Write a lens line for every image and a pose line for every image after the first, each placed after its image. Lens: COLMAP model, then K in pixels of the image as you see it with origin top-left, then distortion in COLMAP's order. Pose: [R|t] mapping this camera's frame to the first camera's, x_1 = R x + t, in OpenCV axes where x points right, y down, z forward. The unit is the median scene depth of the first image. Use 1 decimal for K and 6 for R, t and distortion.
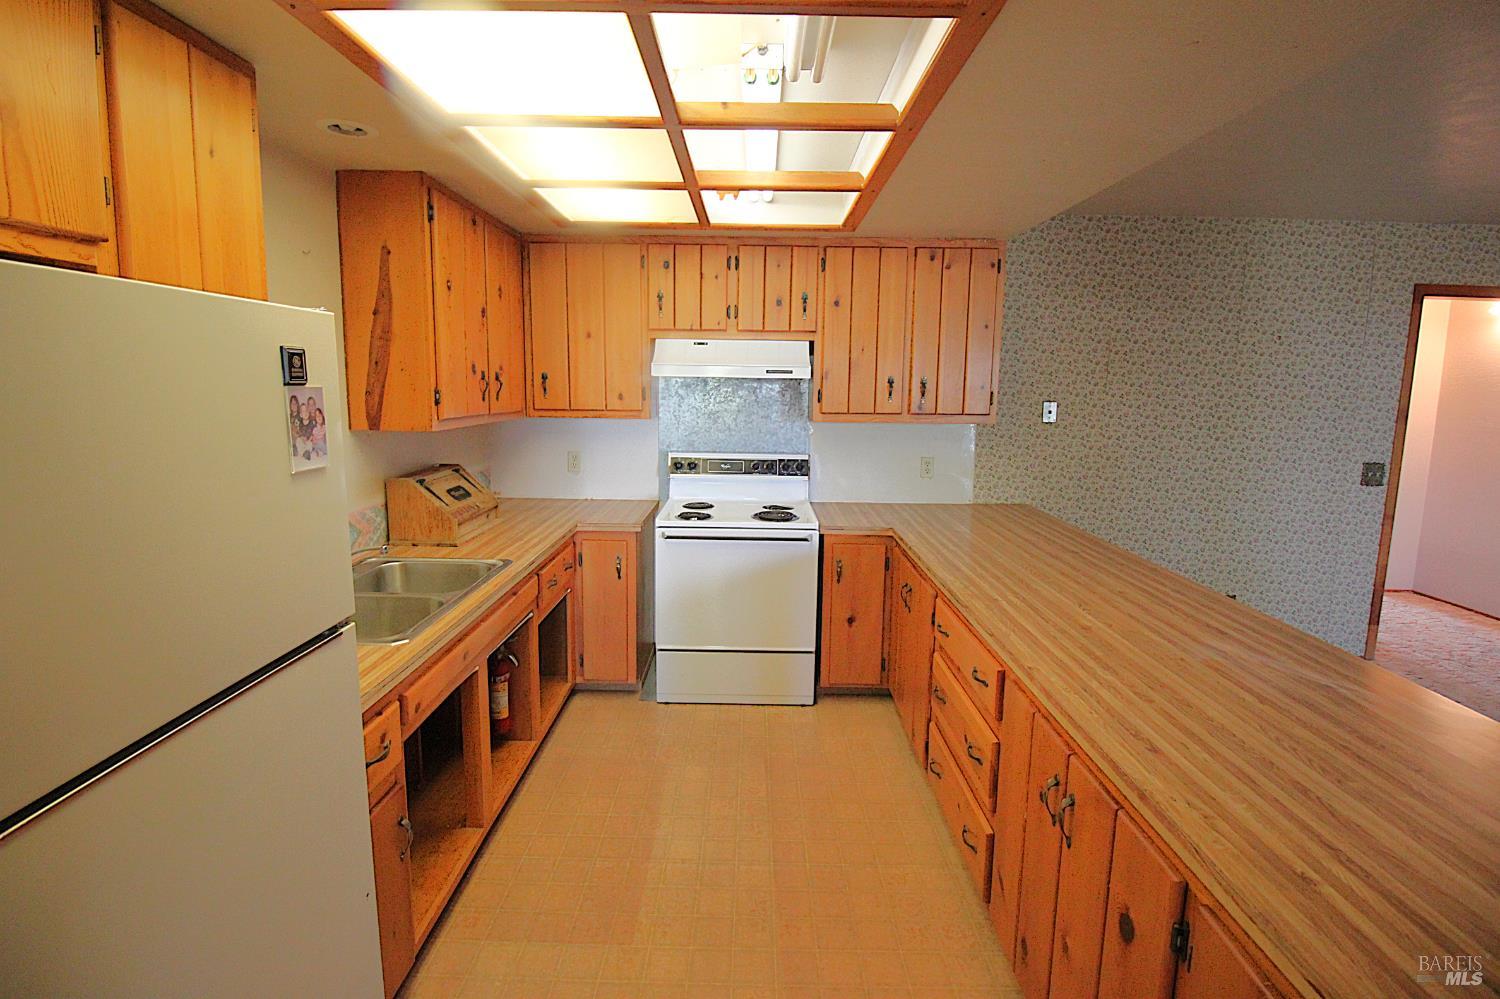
lens RADIAL K [[697.7, 0, 743.5], [0, 697.7, 469.0], [0, 0, 1]] dist [-0.000068, -0.012680]
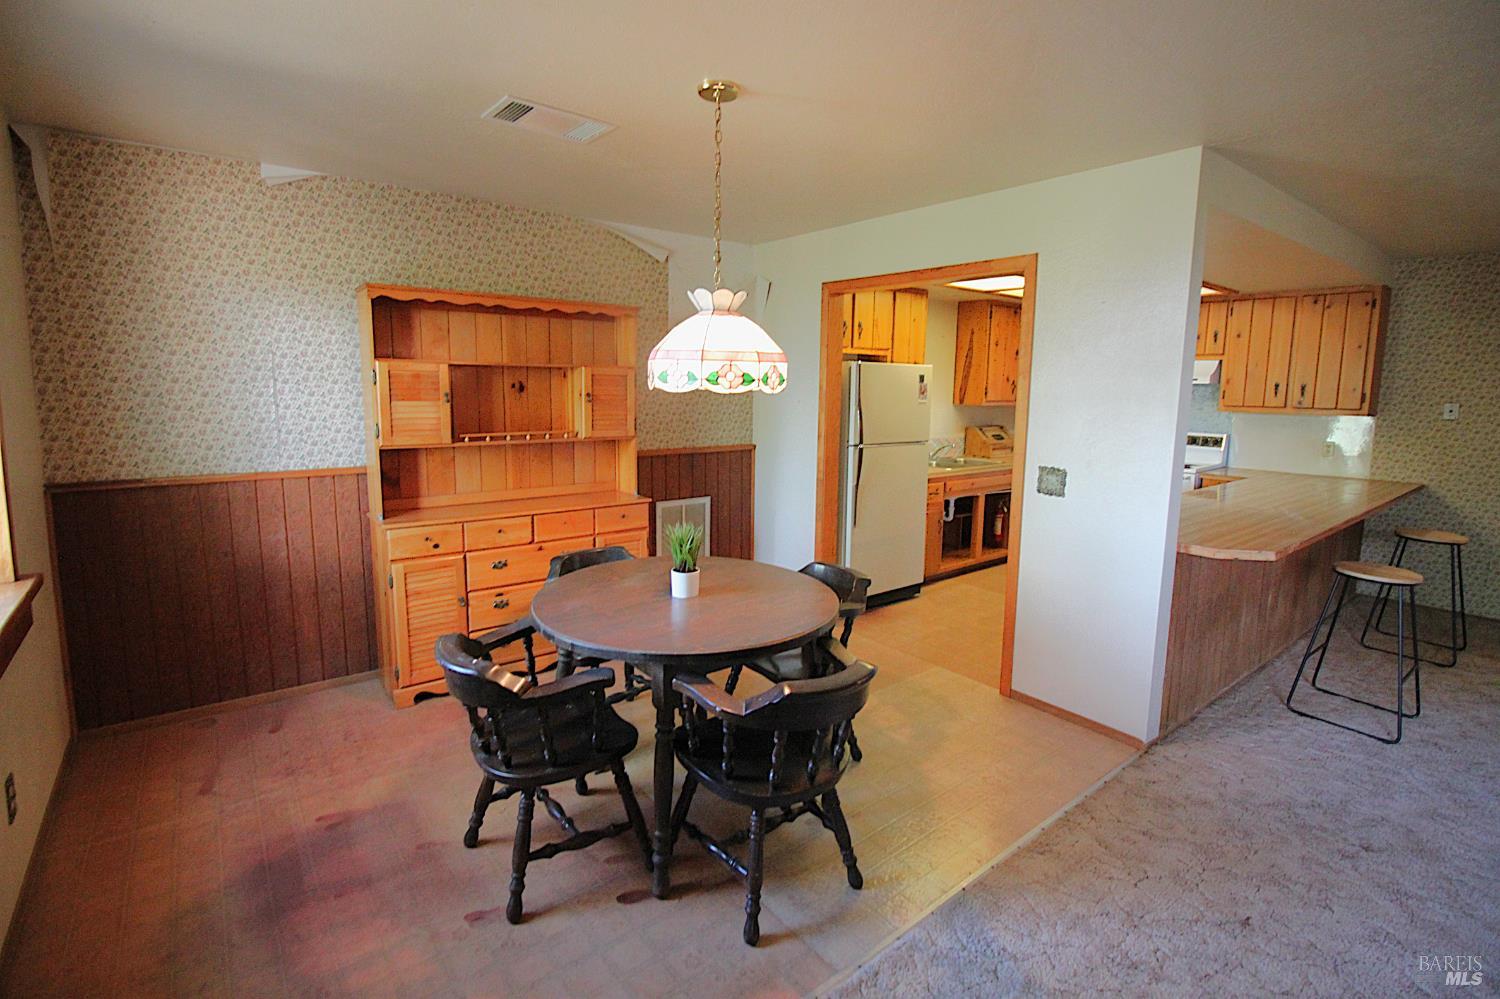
lens RADIAL K [[697.7, 0, 743.5], [0, 697.7, 469.0], [0, 0, 1]] dist [-0.000068, -0.012680]
pose [[0.618534, 0.090743, -0.780501, 0.790964], [-0.105188, 0.993931, 0.032197, 0.145140], [0.778686, 0.062184, 0.624325, -0.945050]]
